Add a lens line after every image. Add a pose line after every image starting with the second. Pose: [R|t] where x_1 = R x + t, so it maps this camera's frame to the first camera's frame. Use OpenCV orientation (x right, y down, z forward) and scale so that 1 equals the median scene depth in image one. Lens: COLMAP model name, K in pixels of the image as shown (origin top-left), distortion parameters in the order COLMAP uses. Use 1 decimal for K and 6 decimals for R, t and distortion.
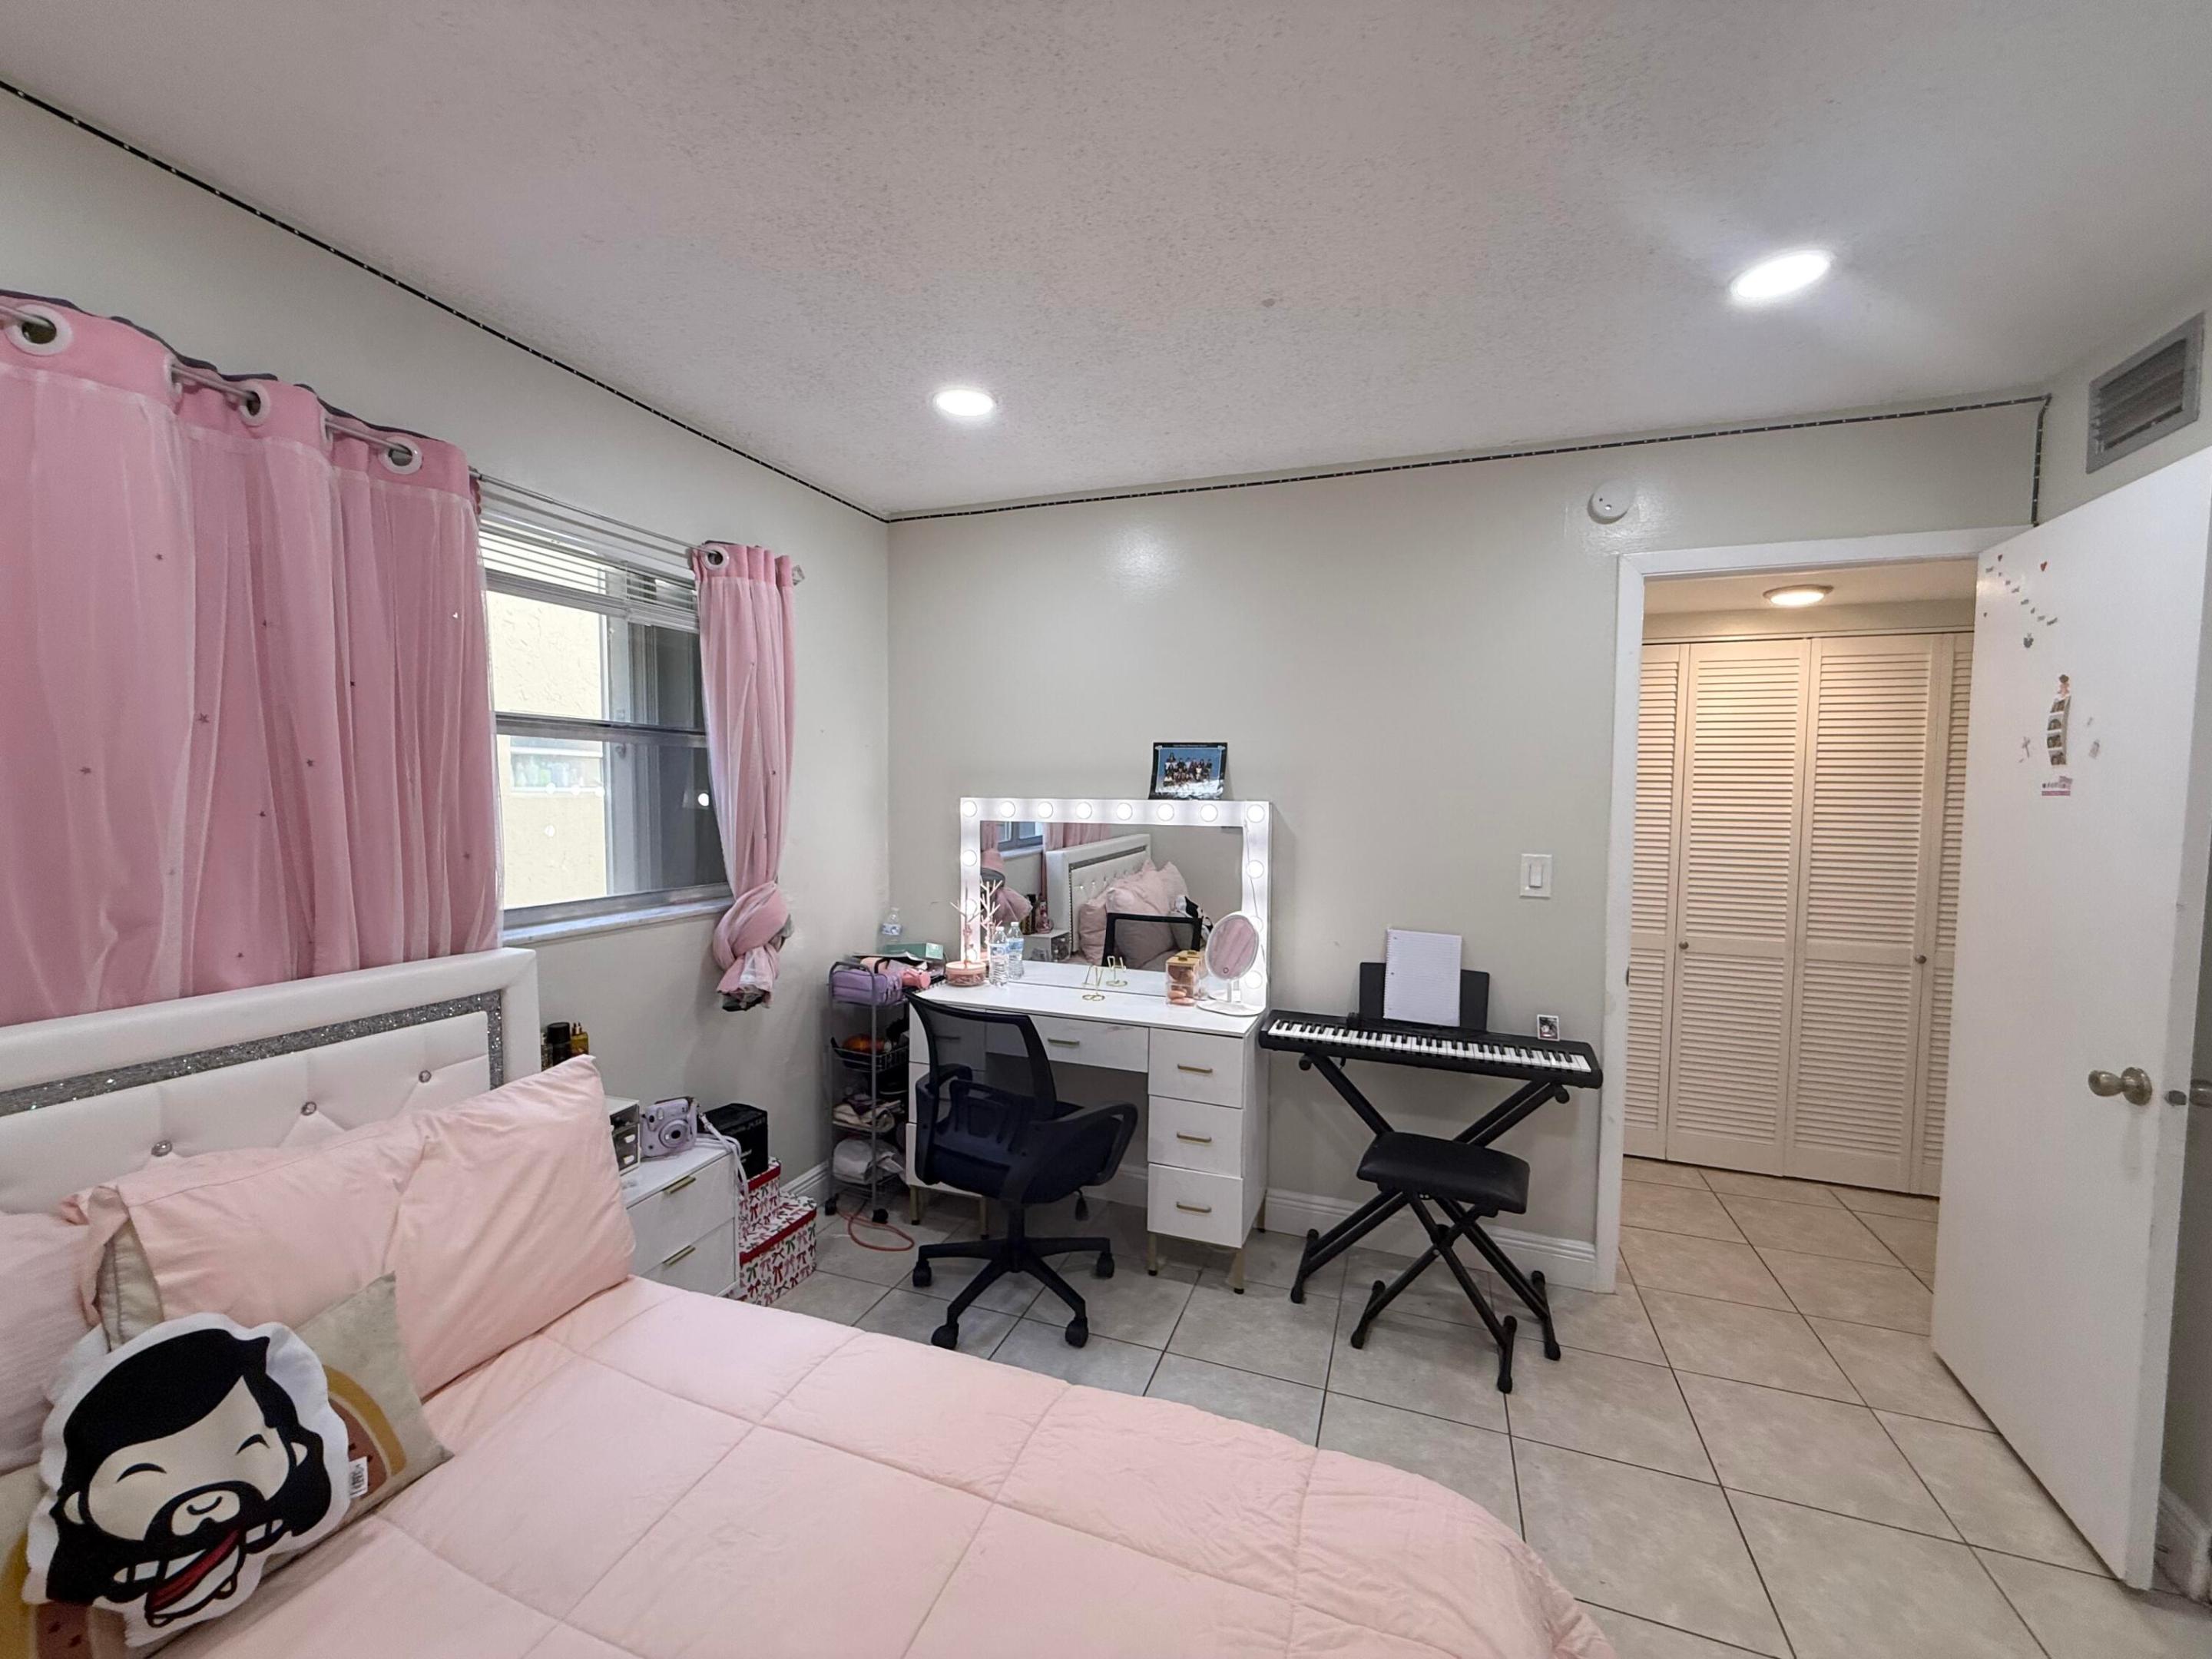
lens RADIAL K [[886.0, 0, 1109.6], [0, 886.0, 833.9], [0, 0, 1]] dist [0.001423, 0.000230]
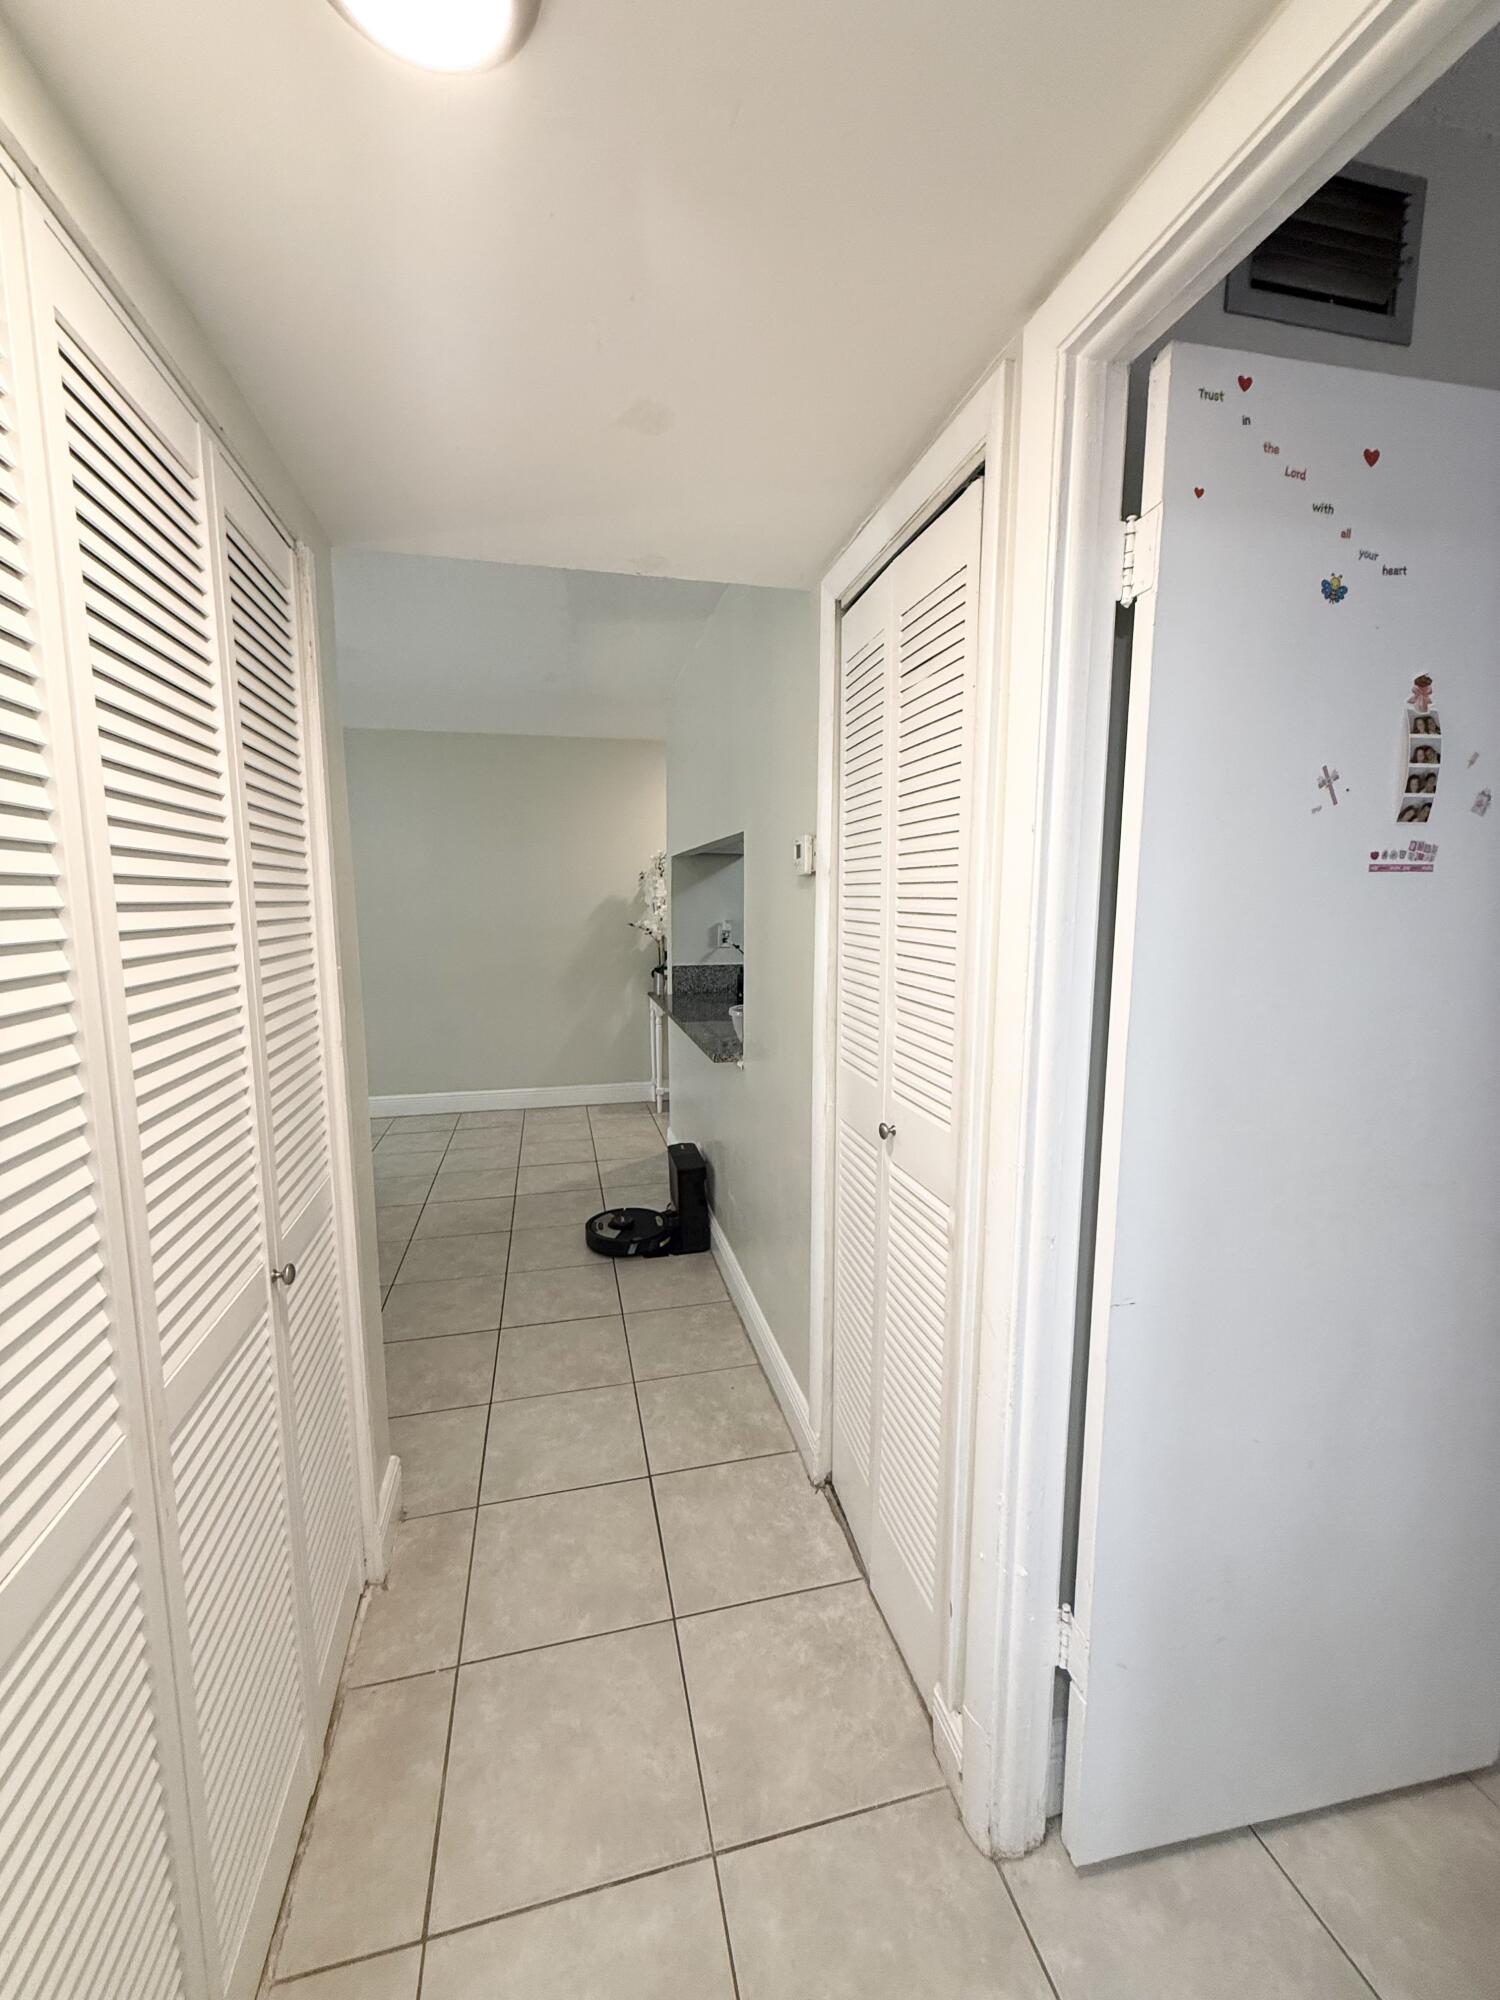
lens RADIAL K [[801.1, 0, 748.5], [0, 801.1, 996.7], [0, 0, 1]] dist [0.001423, 0.000230]
pose [[-0.560376, -0.115370, 0.820163, 0.856352], [0.039223, 0.985443, 0.165418, -0.068678], [-0.827309, 0.124865, -0.547694, 1.717342]]
